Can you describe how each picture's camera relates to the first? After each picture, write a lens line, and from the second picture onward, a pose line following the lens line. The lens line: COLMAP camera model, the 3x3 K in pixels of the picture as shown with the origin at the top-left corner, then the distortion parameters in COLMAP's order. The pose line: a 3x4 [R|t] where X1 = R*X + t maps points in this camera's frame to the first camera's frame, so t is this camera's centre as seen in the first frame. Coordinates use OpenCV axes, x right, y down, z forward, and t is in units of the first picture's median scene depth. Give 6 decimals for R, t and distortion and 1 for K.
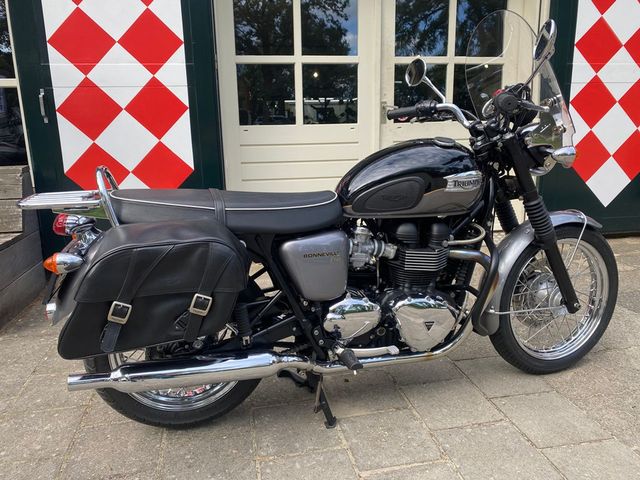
lens RADIAL K [[490.7, 0, 315.0], [0, 490.7, 232.6], [0, 0, 1]] dist [0.072328, -0.096980]
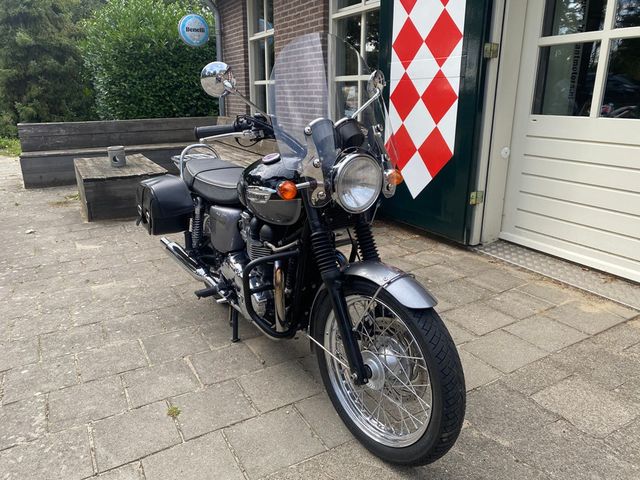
lens RADIAL K [[493.6, 0, 320.0], [0, 493.6, 240.0], [0, 0, 1]] dist [0.004271, -0.005720]
pose [[0.292807, 0.291602, -0.910622, 1.338031], [-0.198683, 0.950131, 0.240367, -0.286526], [0.935302, 0.110544, 0.336142, 0.723780]]
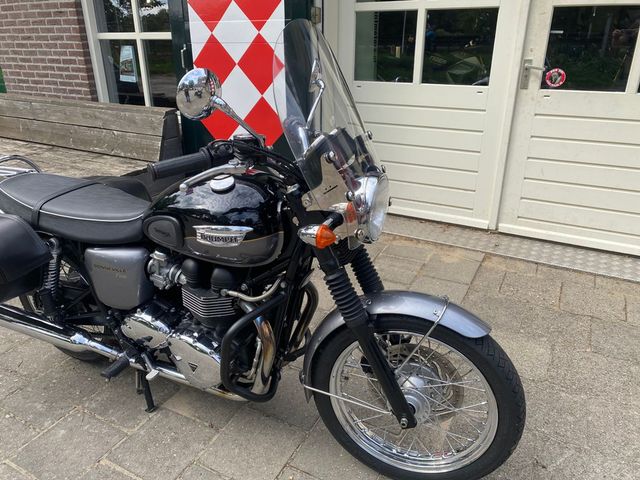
lens RADIAL K [[486.9, 0, 320.0], [0, 486.9, 240.0], [0, 0, 1]] dist [0.001445, -0.000609]
pose [[0.767859, 0.267669, -0.582019, 0.871931], [-0.143799, 0.957359, 0.250572, -0.310913], [0.624271, -0.108710, 0.773607, 0.434132]]
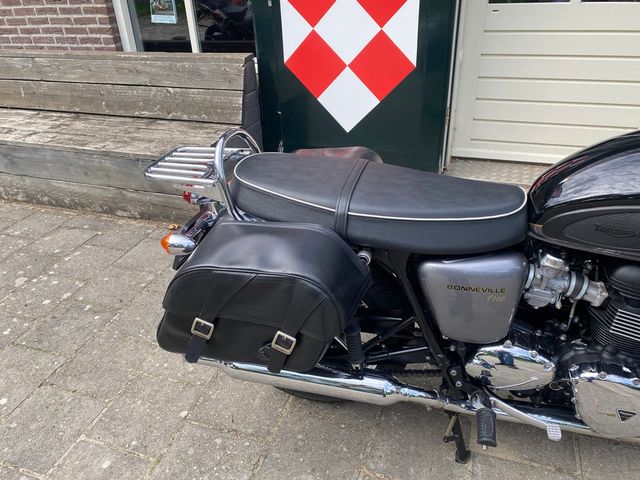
lens RADIAL K [[493.6, 0, 320.0], [0, 493.6, 240.0], [0, 0, 1]] dist [0.004271, -0.005720]
pose [[0.862599, 0.237101, -0.446885, 0.111648], [-0.084657, 0.938564, 0.334561, -0.221255], [0.498755, -0.250760, 0.829676, 0.281082]]
